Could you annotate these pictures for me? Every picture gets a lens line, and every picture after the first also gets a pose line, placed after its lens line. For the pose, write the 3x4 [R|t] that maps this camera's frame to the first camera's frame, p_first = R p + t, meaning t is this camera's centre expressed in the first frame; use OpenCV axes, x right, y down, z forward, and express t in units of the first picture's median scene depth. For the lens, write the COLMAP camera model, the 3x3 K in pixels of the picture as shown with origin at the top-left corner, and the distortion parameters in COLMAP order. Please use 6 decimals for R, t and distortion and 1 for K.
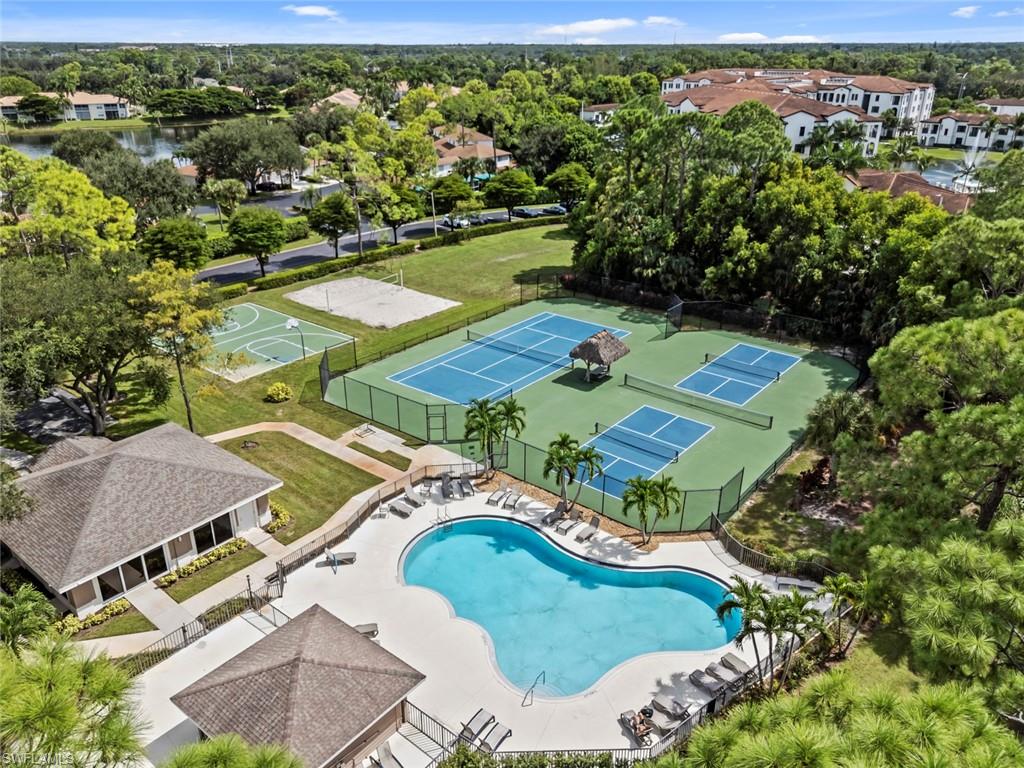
lens RADIAL K [[783.2, 0, 512.0], [0, 783.2, 384.0], [0, 0, 1]] dist [0.052733, -0.047617]
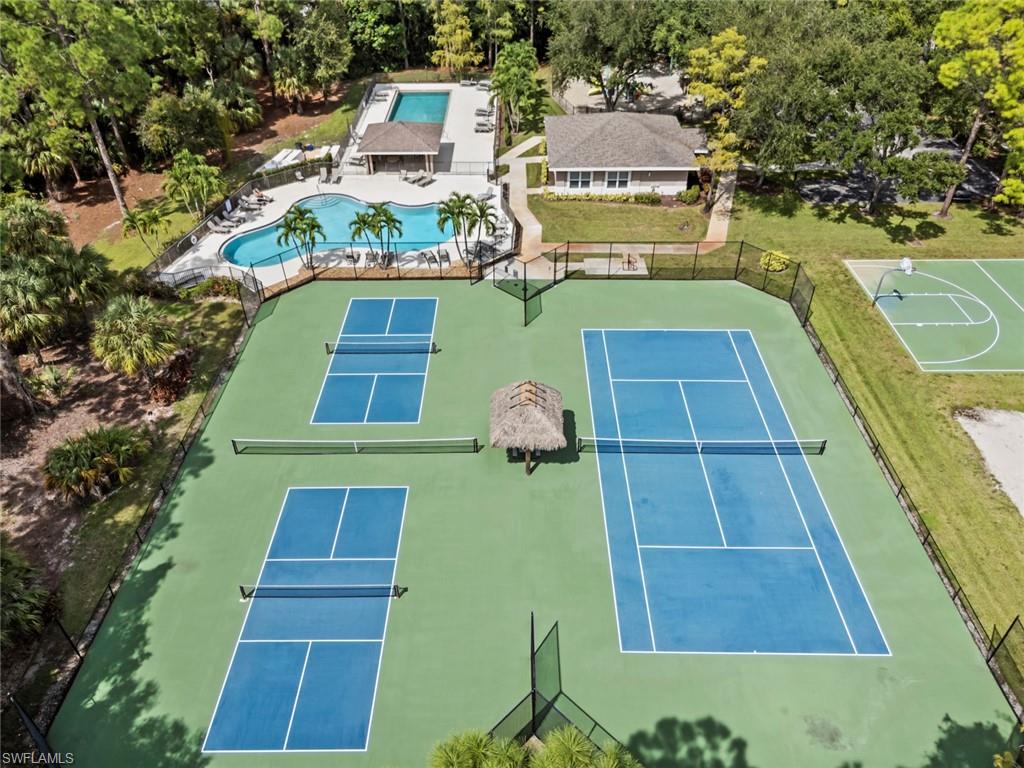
lens RADIAL K [[755.6, 0, 512.0], [0, 755.6, 384.0], [0, 0, 1]] dist [0.041625, -0.039627]
pose [[-0.778981, 0.390992, -0.490219, 0.438681], [-0.245893, 0.528695, 0.812415, -0.574566], [0.576824, 0.753397, -0.315701, 1.279636]]
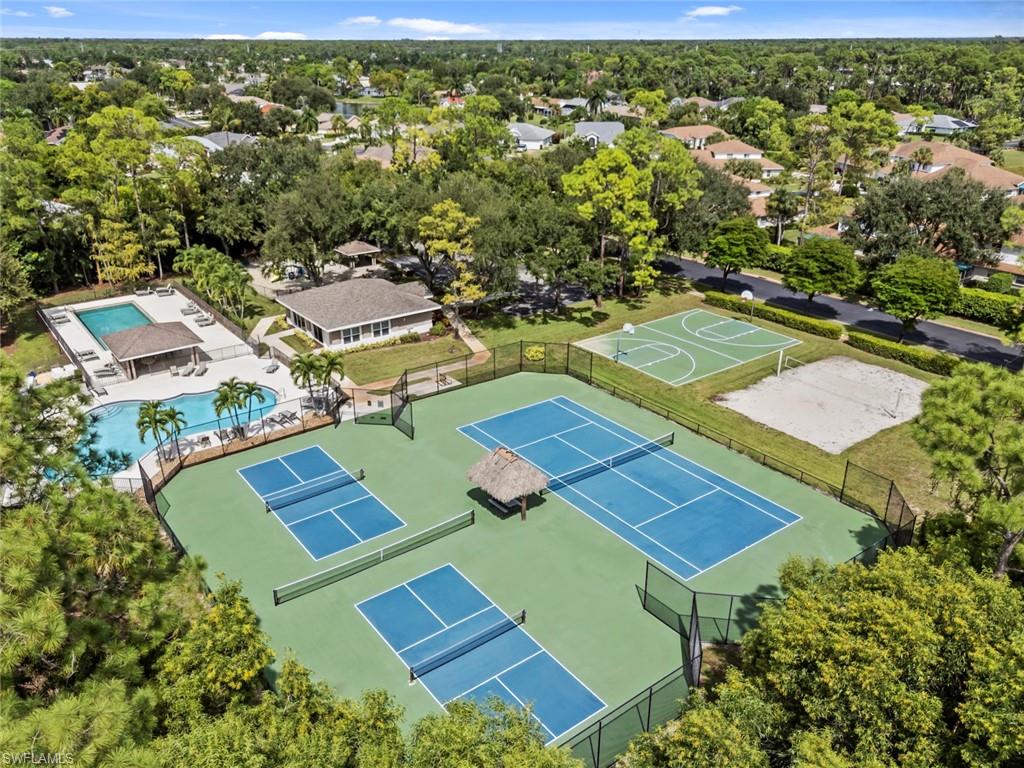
lens RADIAL K [[783.2, 0, 512.0], [0, 783.2, 384.0], [0, 0, 1]] dist [0.052733, -0.047617]
pose [[-0.240667, 0.386487, -0.890341, 0.815755], [-0.391354, 0.800793, 0.453401, -0.495772], [0.888213, 0.457557, -0.041471, 1.101878]]
